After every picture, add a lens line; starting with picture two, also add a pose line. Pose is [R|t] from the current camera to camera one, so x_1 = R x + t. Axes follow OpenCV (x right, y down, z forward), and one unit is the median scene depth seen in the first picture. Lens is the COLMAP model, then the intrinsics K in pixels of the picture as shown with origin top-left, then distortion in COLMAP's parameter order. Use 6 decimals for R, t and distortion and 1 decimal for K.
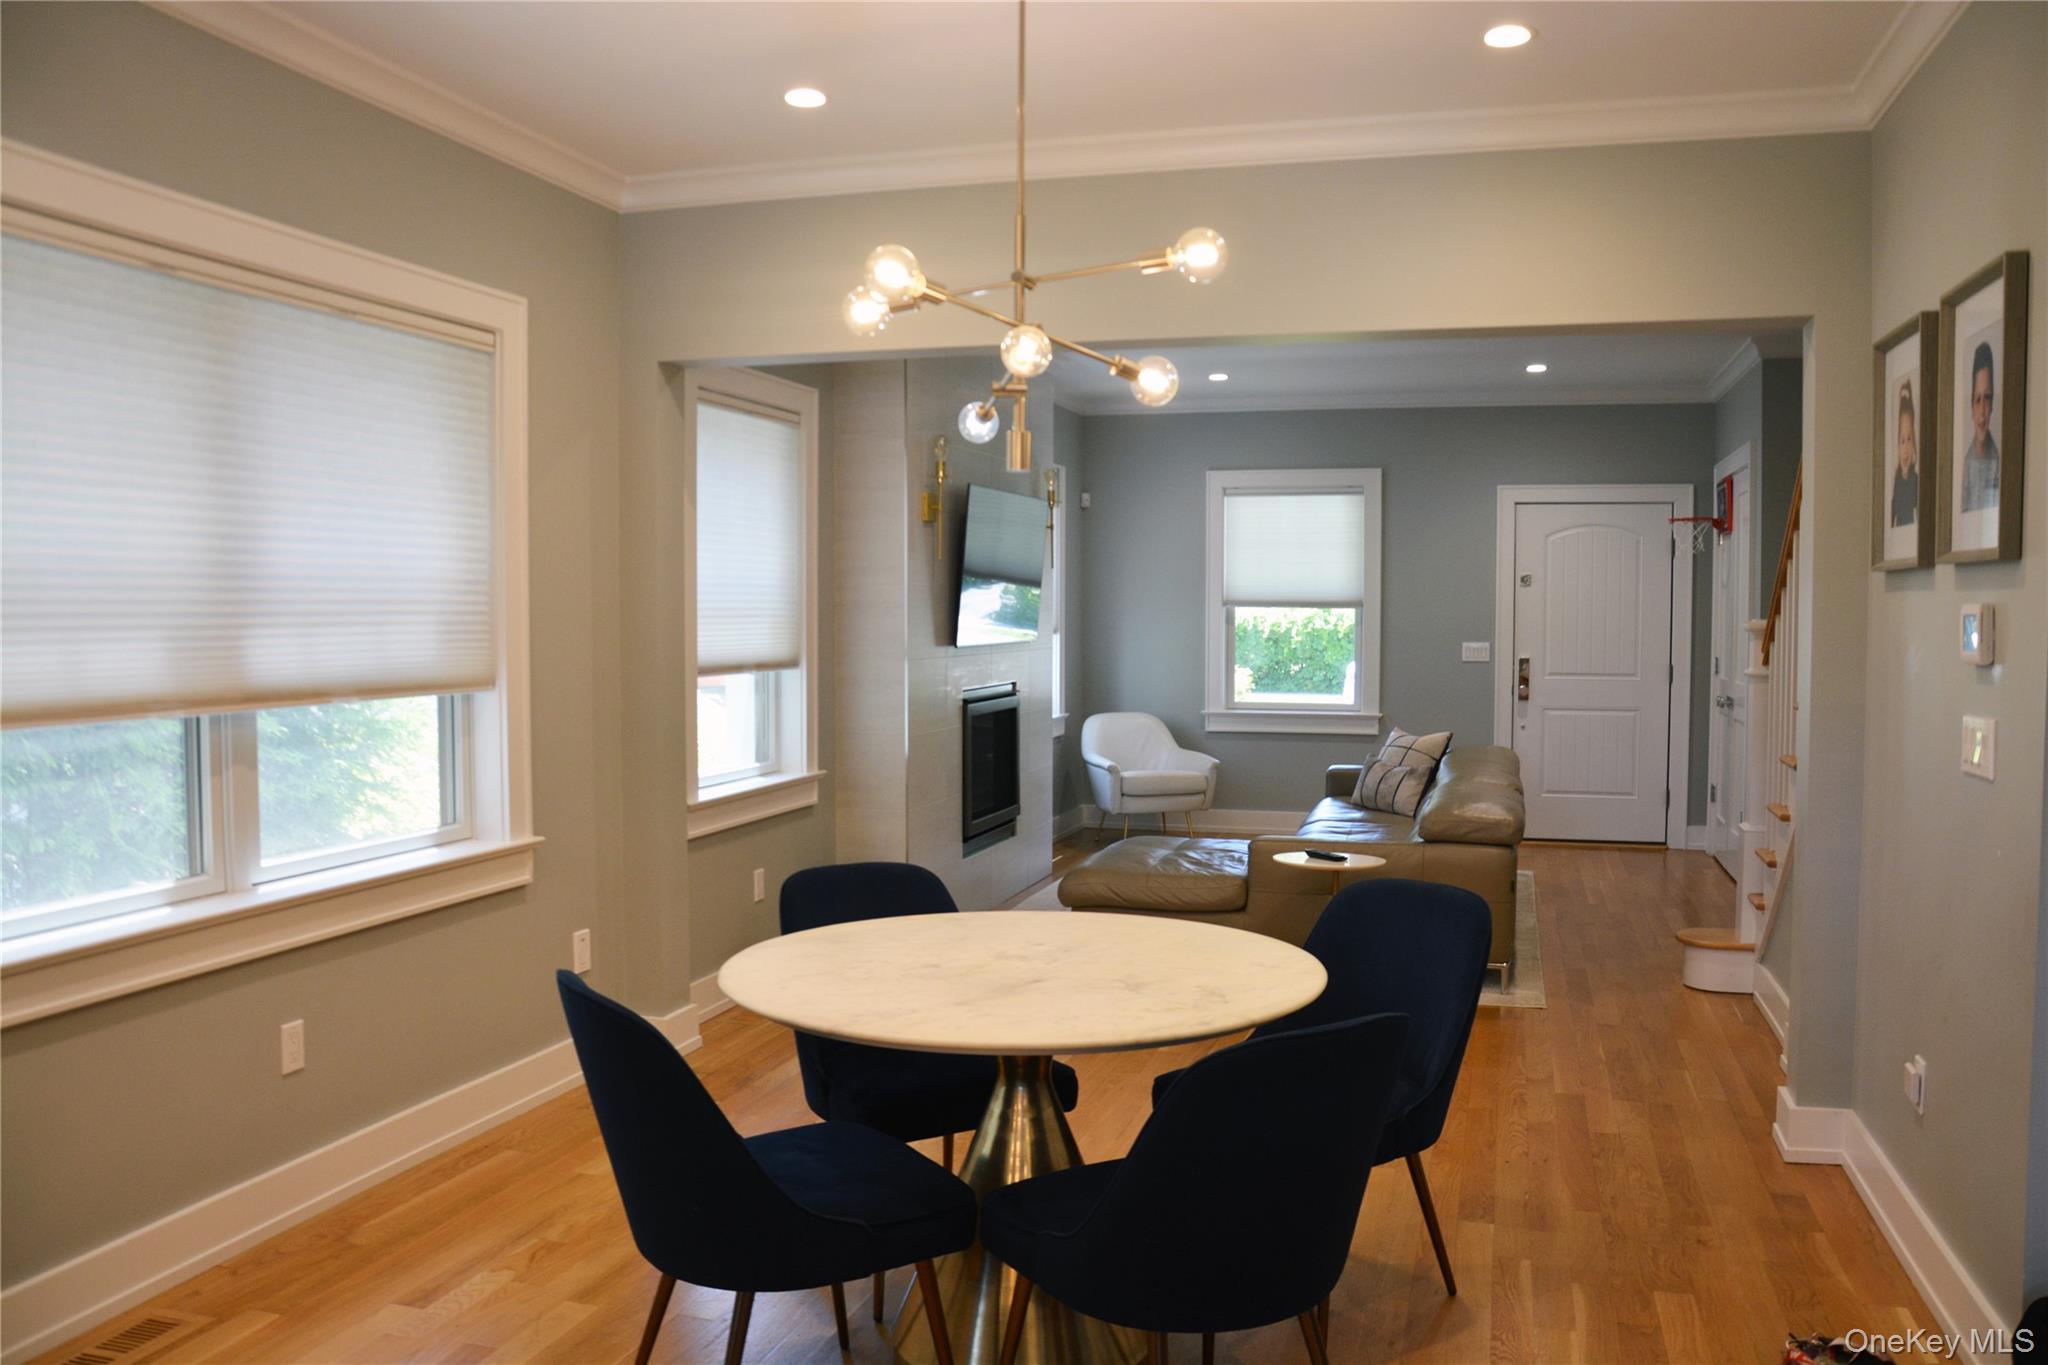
lens RADIAL K [[1608.2, 0, 1025.0], [0, 1608.2, 682.2], [0, 0, 1]] dist [-0.150683, 0.118986]
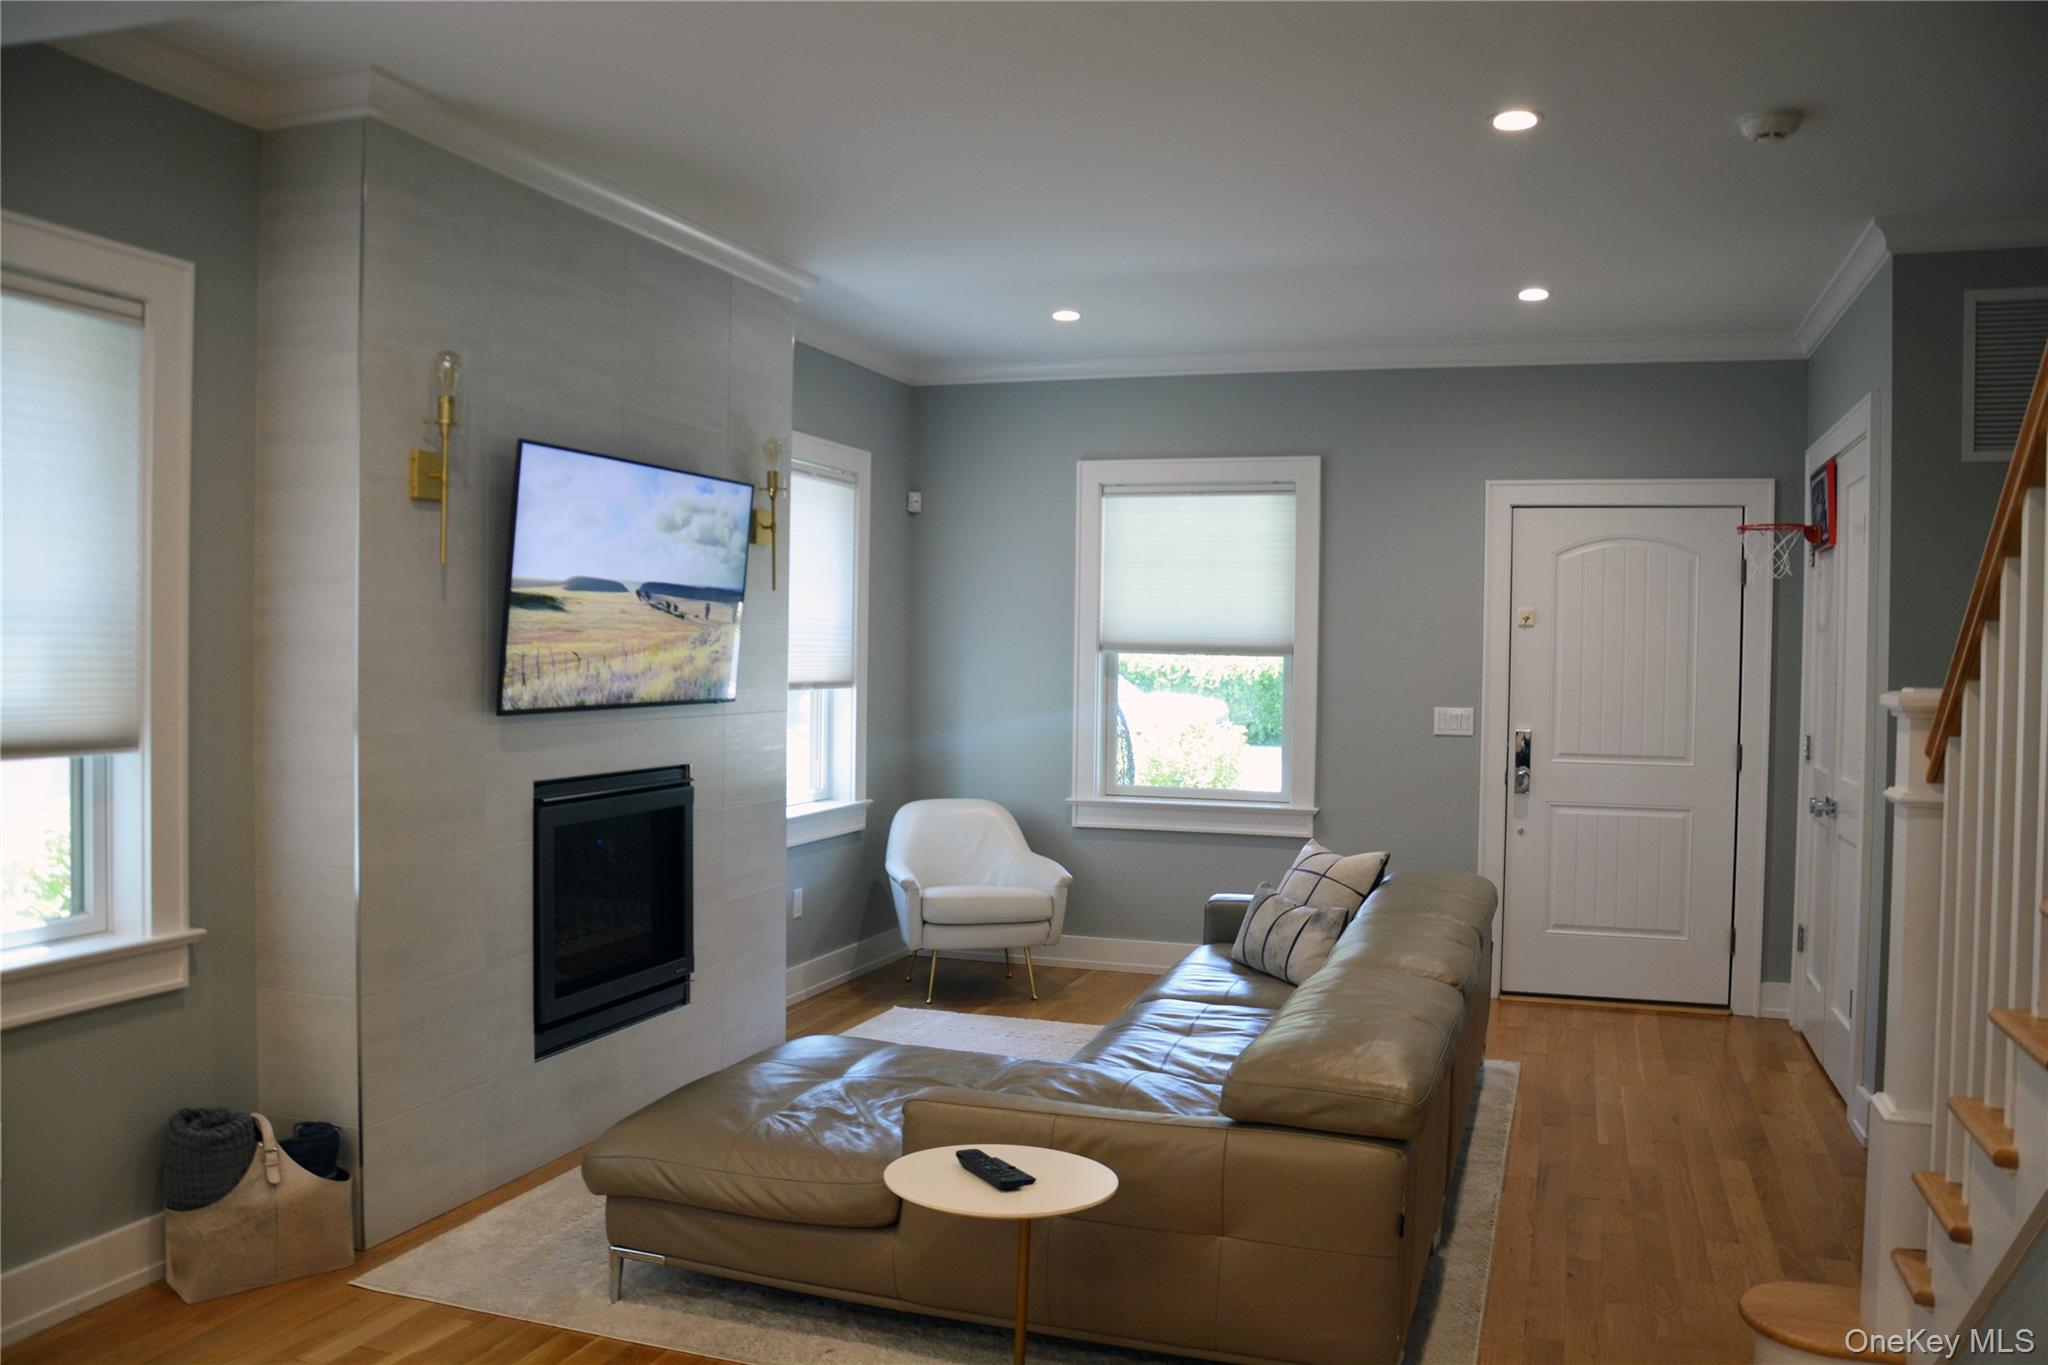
lens RADIAL K [[1608.2, 0, 1022.6], [0, 1608.2, 685.9], [0, 0, 1]] dist [-0.150683, 0.118986]
pose [[0.999084, 0.013728, -0.040535, 0.129295], [-0.014720, 0.999597, -0.024276, -0.015427], [0.040185, 0.024850, 0.998883, 0.313197]]
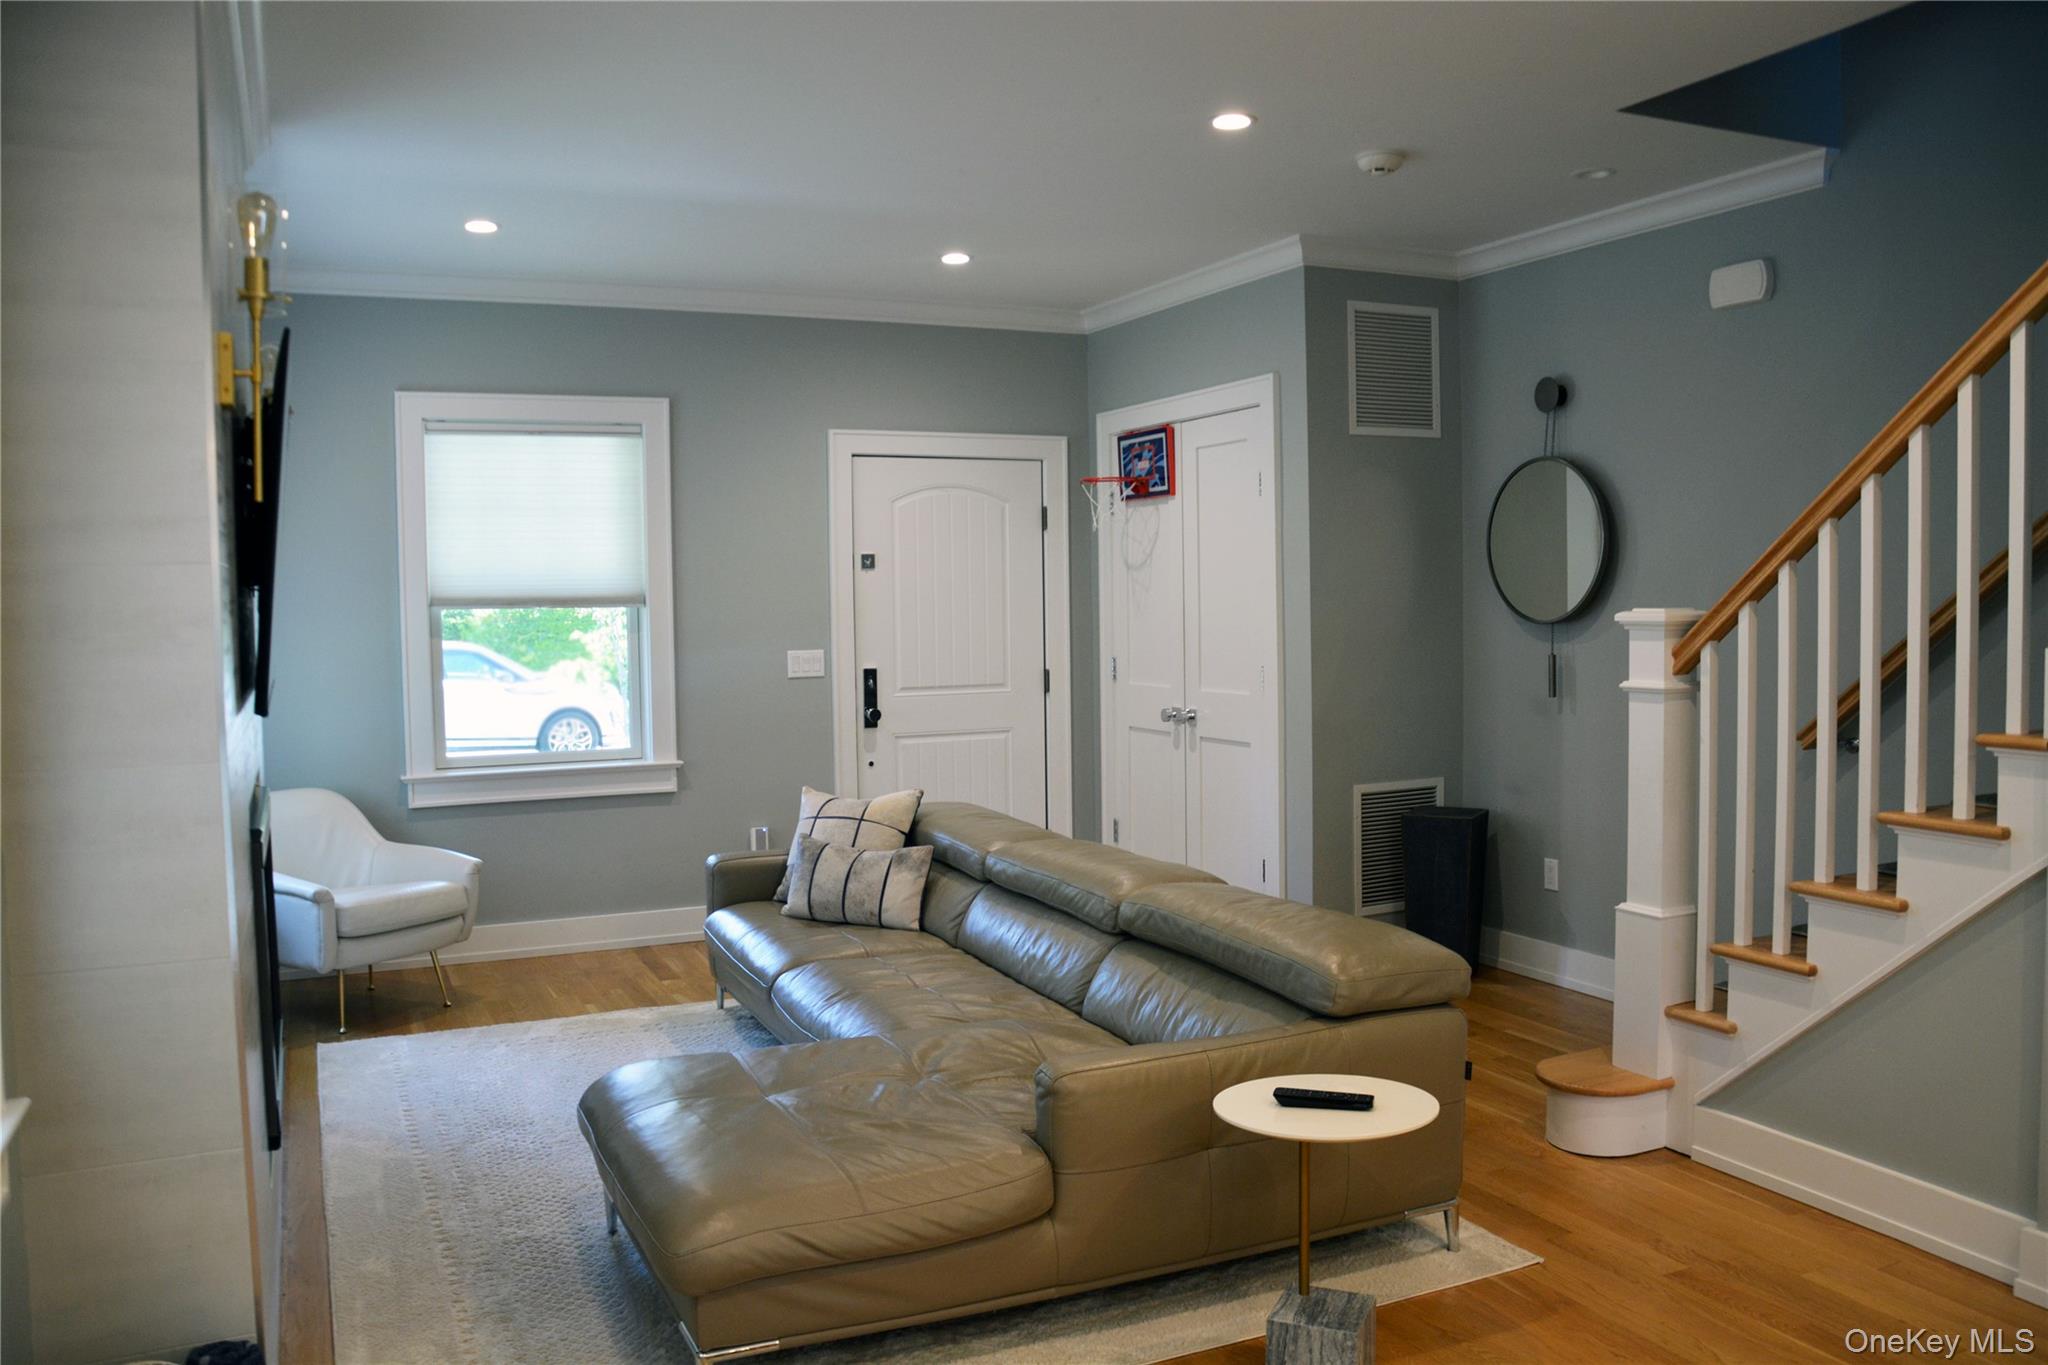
lens RADIAL K [[1608.2, 0, 1031.0], [0, 1608.2, 683.5], [0, 0, 1]] dist [-0.150683, 0.118986]
pose [[0.748547, -0.049294, 0.661247, -0.119552], [0.047294, 0.998662, 0.020909, -0.021250], [-0.661393, 0.015622, 0.749877, 0.413489]]
